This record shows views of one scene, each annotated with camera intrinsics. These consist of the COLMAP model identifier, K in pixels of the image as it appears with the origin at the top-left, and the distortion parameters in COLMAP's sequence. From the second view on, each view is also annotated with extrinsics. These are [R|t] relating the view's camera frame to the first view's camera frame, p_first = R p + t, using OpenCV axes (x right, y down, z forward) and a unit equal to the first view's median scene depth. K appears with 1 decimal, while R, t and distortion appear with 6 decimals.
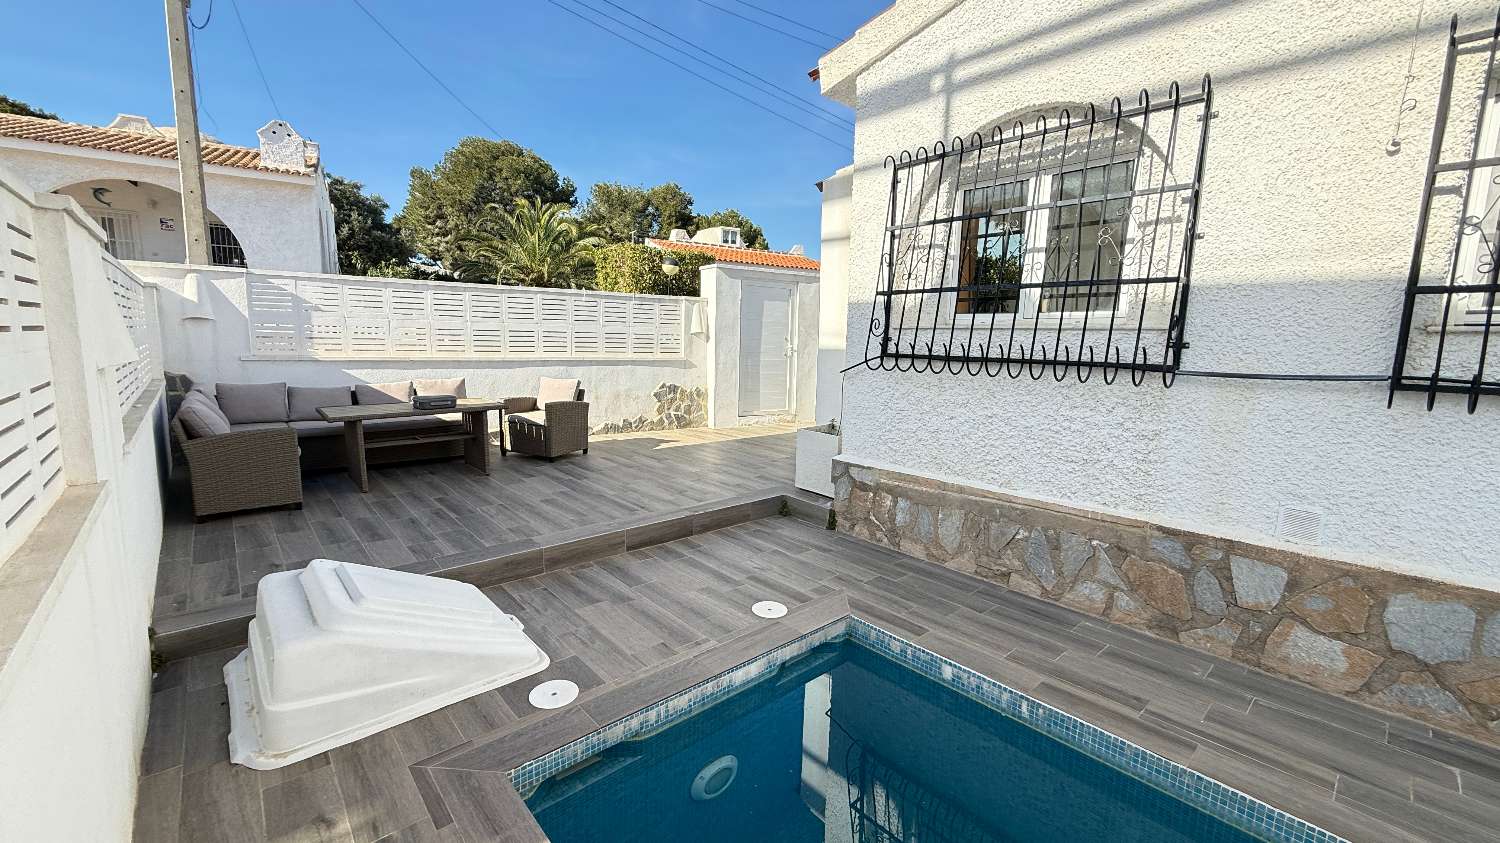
lens RADIAL K [[596.1, 0, 744.2], [0, 596.1, 419.6], [0, 0, 1]] dist [-0.000079, -0.000181]
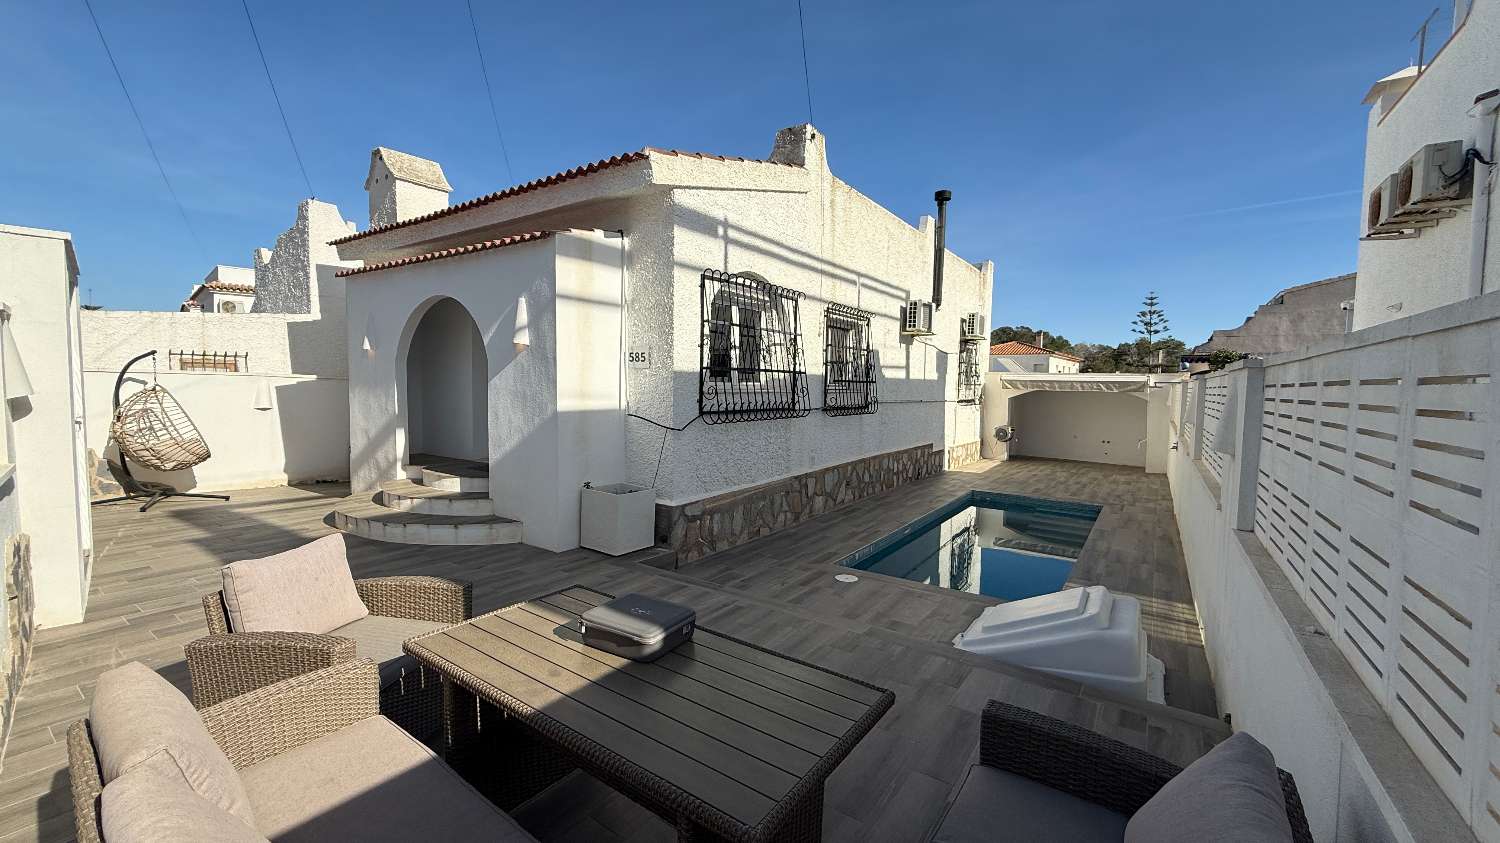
lens RADIAL K [[596.1, 0, 746.9], [0, 596.1, 422.2], [0, 0, 1]] dist [-0.000079, -0.000181]
pose [[-0.235623, -0.088213, 0.967833, -1.067389], [0.111908, 0.986785, 0.117185, -0.231818], [-0.965380, 0.135920, -0.222637, 1.200324]]
